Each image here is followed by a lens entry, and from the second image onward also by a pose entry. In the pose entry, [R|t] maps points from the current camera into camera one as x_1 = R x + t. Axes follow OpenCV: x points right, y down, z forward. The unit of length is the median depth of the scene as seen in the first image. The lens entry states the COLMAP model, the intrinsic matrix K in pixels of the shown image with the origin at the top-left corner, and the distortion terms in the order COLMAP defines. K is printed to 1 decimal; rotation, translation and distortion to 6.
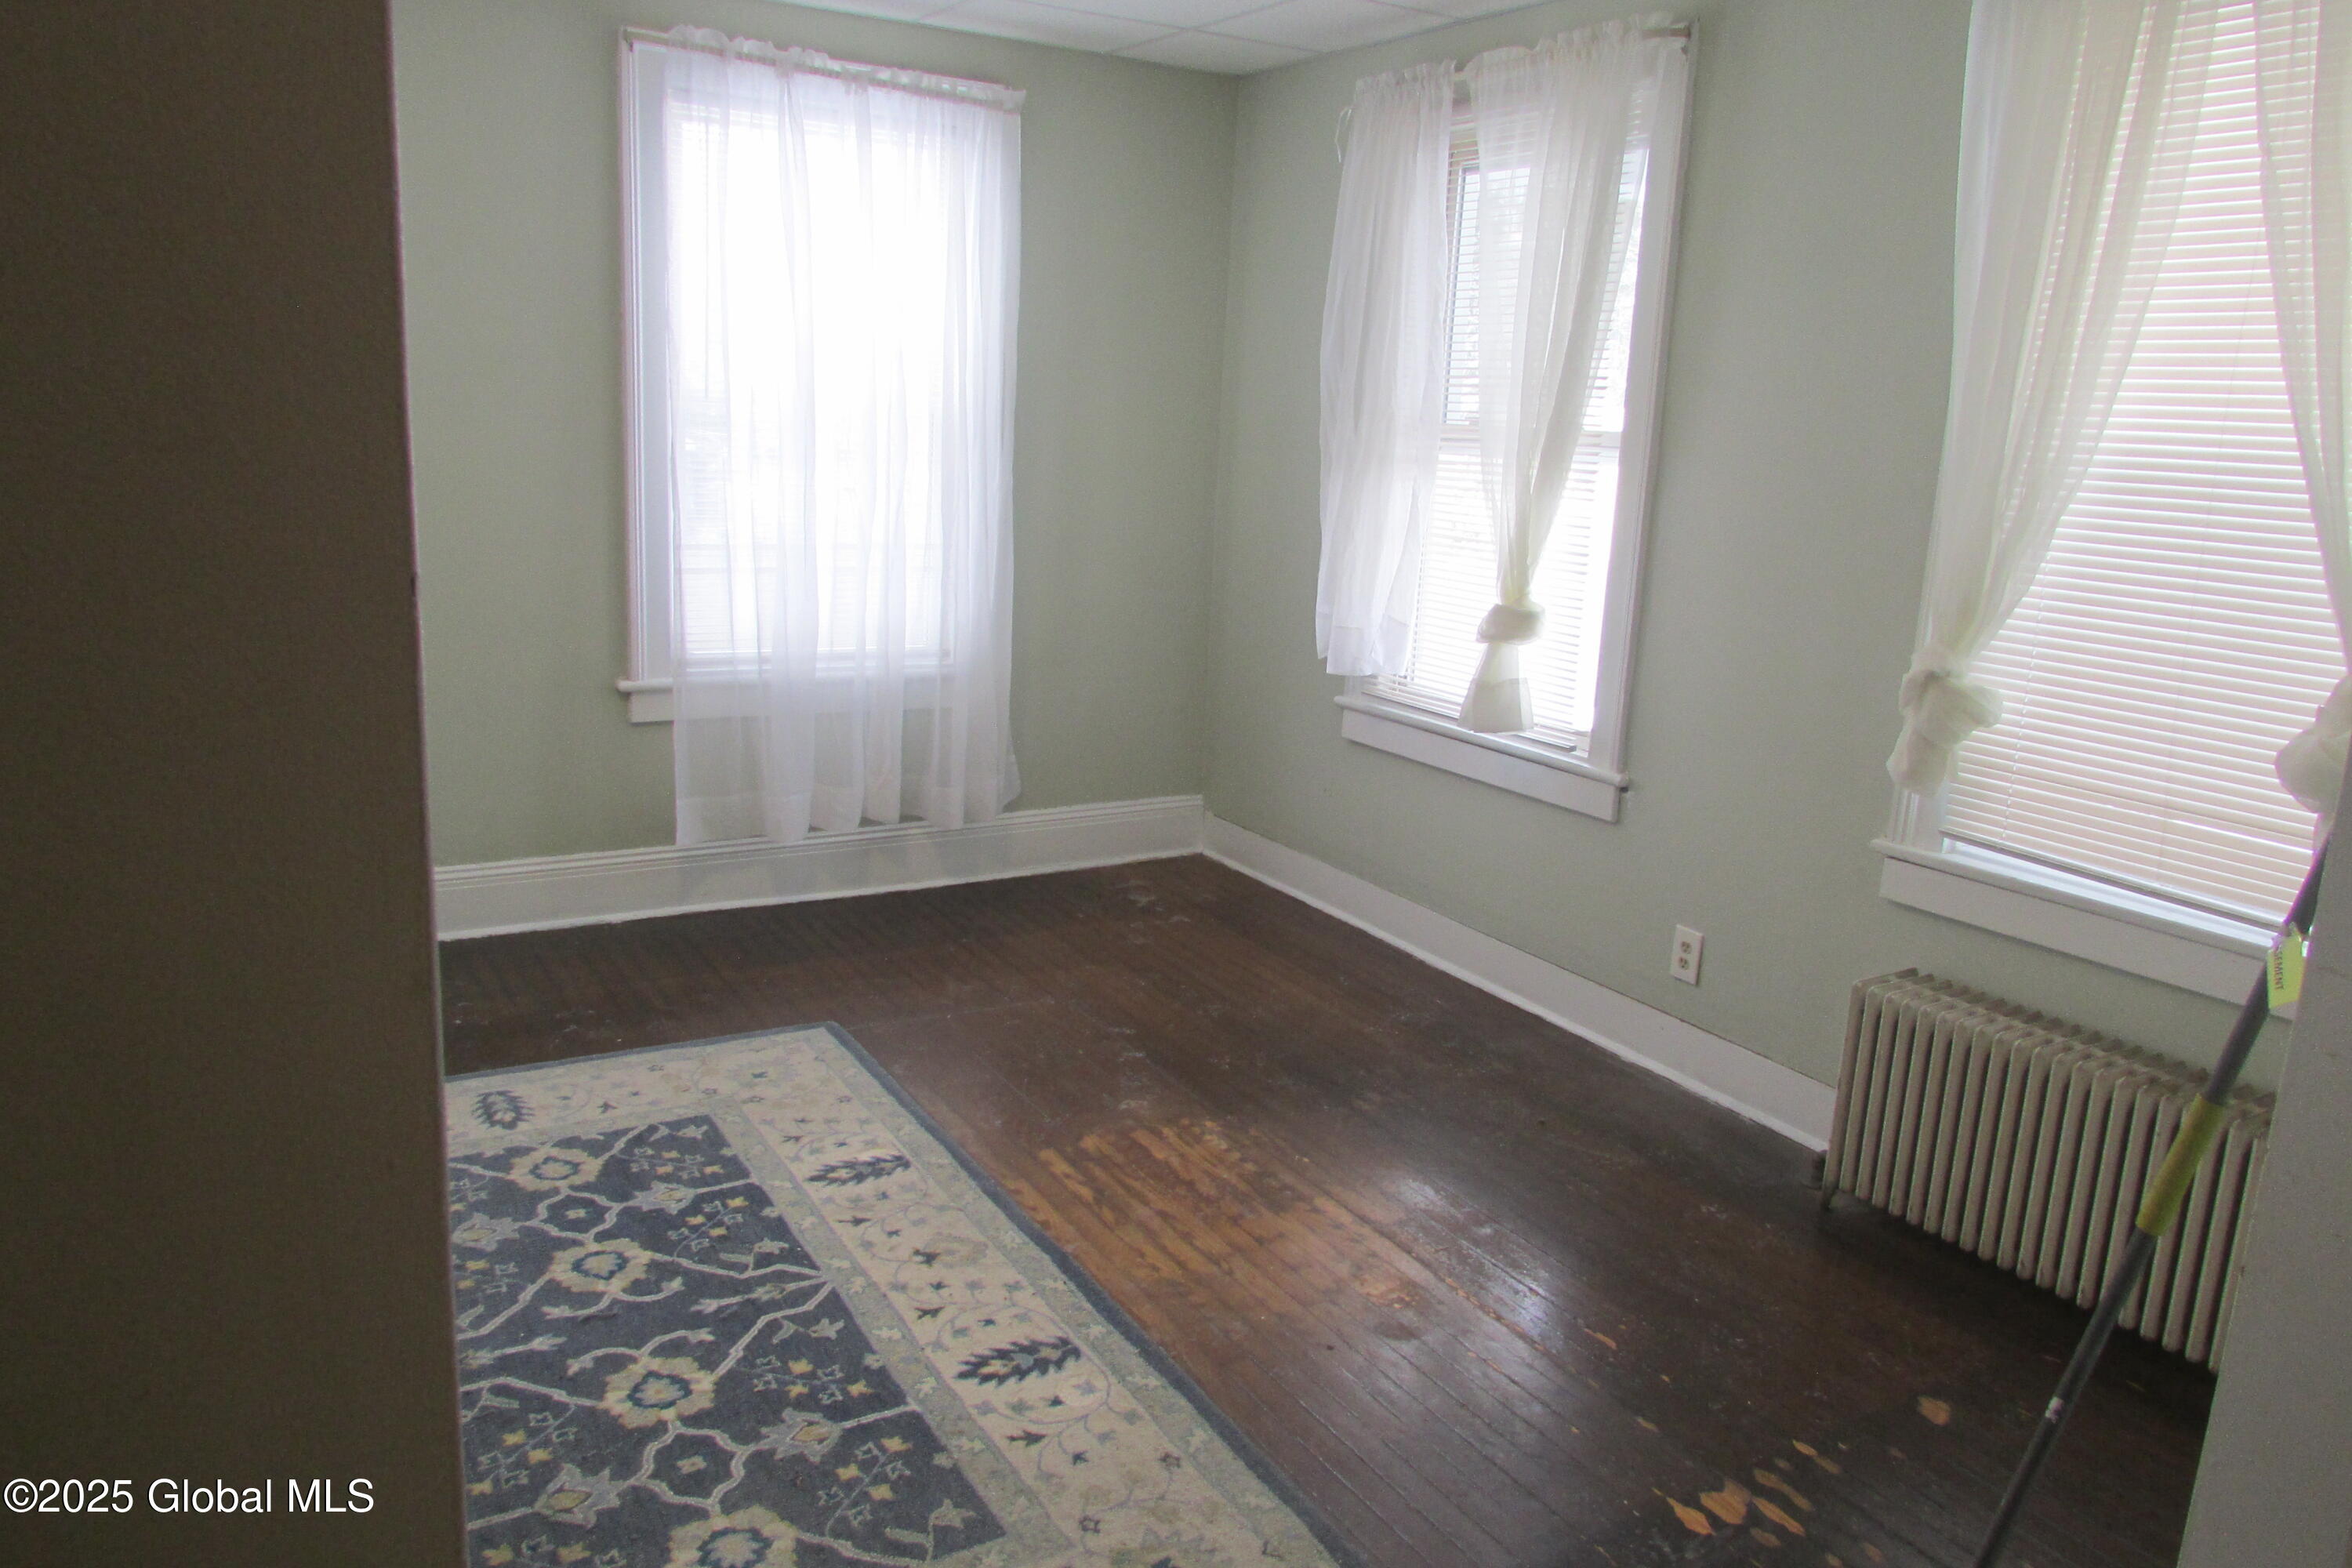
lens RADIAL K [[1672.4, 0, 1178.0], [0, 1672.4, 776.8], [0, 0, 1]] dist [-0.031954, 0.004505]
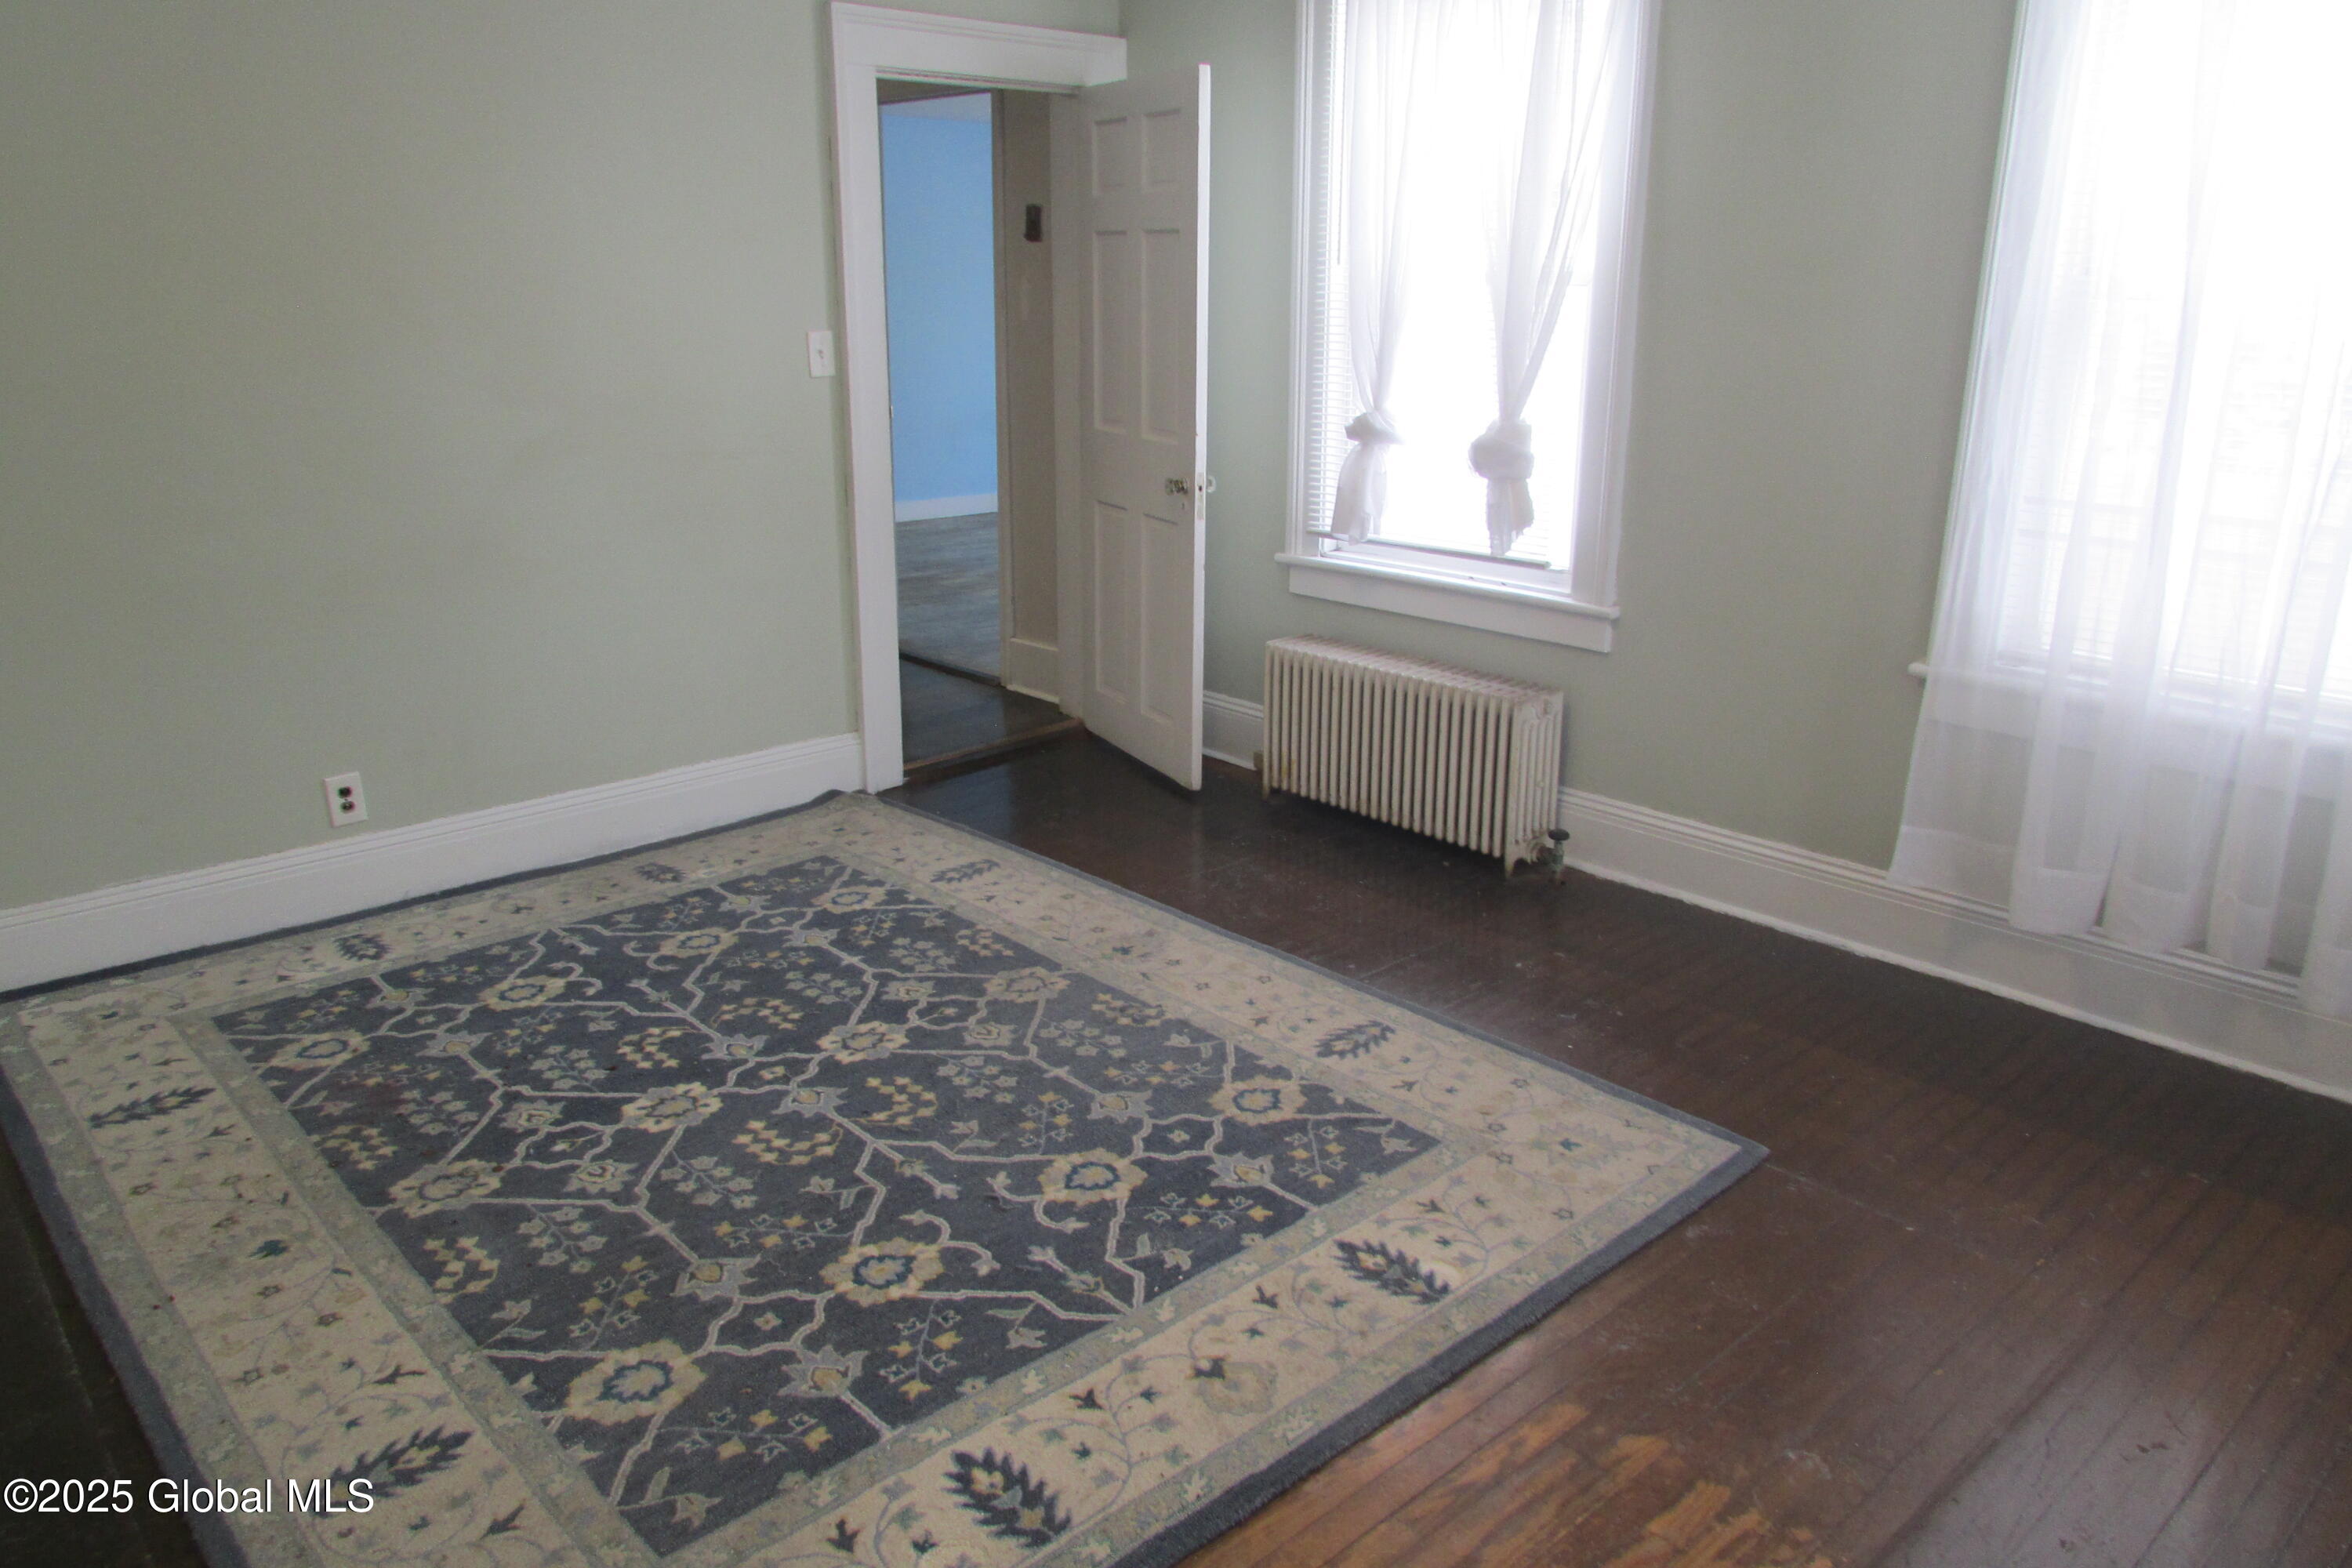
lens RADIAL K [[1672.4, 0, 1178.0], [0, 1672.4, 776.8], [0, 0, 1]] dist [-0.031954, 0.004505]
pose [[0.212595, 0.241380, -0.946858, 0.452617], [-0.207356, 0.958084, 0.197684, -0.116591], [0.954886, 0.154310, 0.253735, 0.632364]]
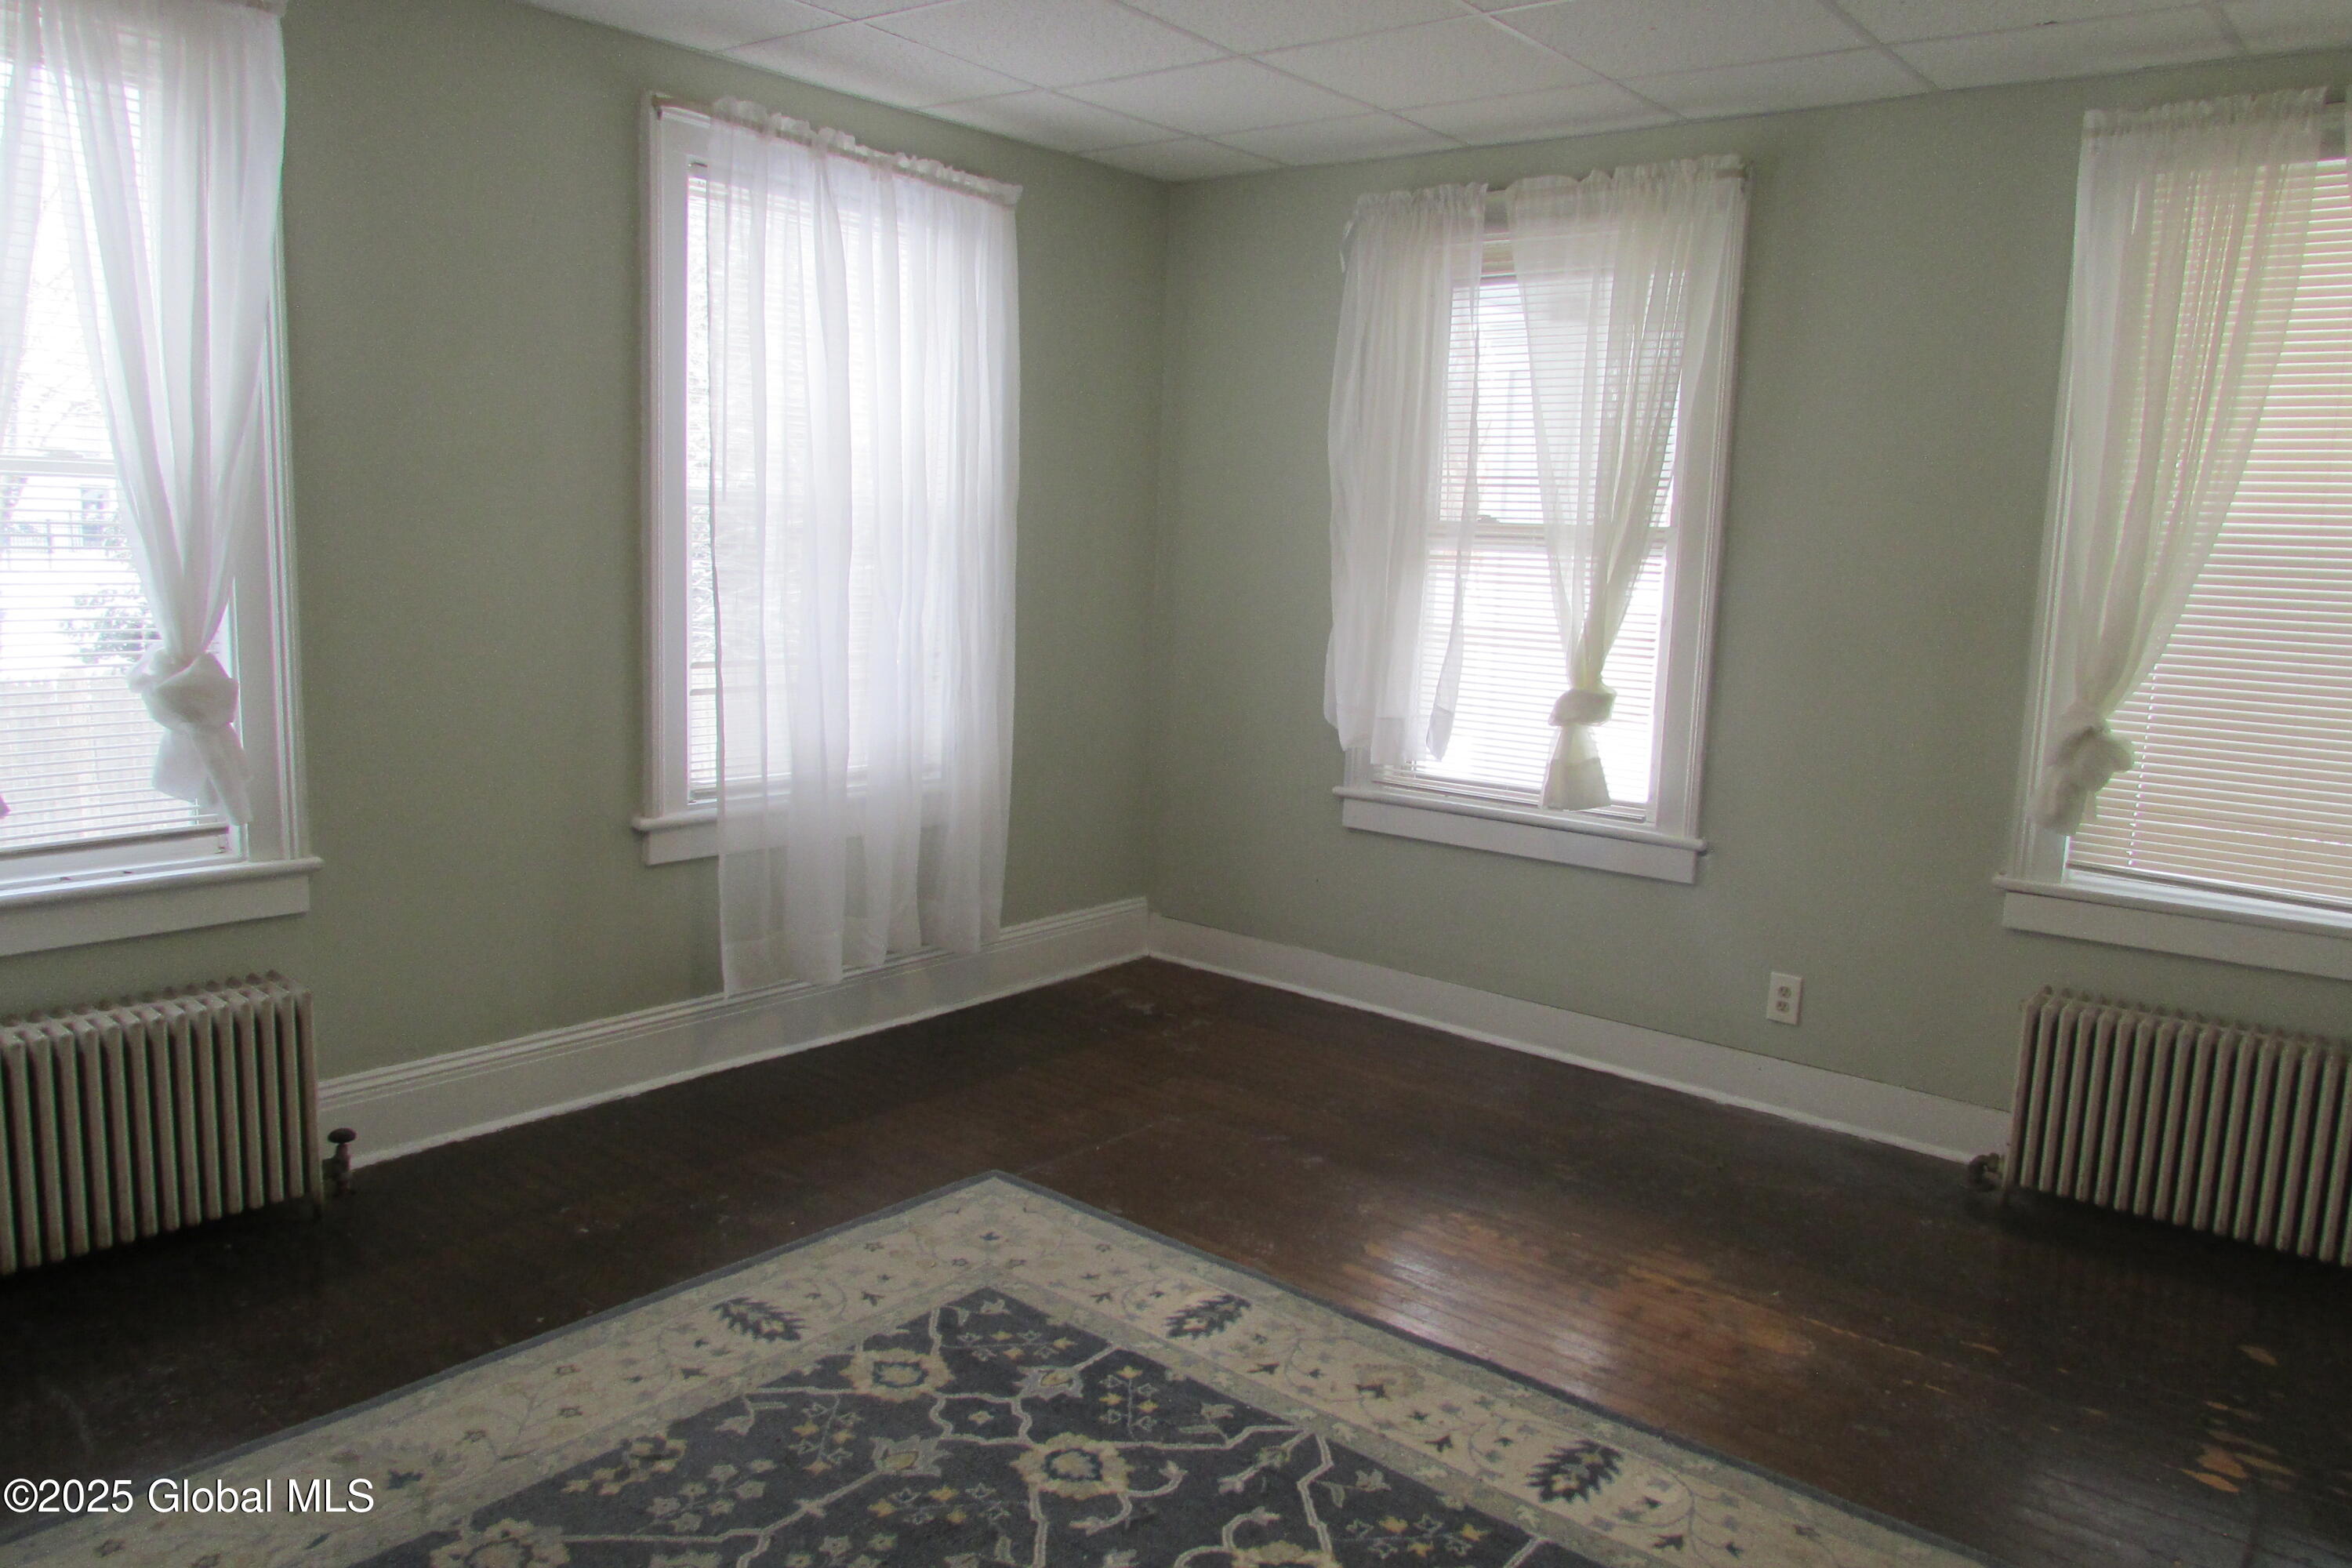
lens RADIAL K [[1672.4, 0, 1178.0], [0, 1672.4, 776.8], [0, 0, 1]] dist [-0.031954, 0.004505]
pose [[0.940860, -0.060025, 0.333436, -0.473102], [0.078659, 0.995989, -0.042656, -0.025815], [-0.329538, 0.066361, 0.941807, 0.098921]]
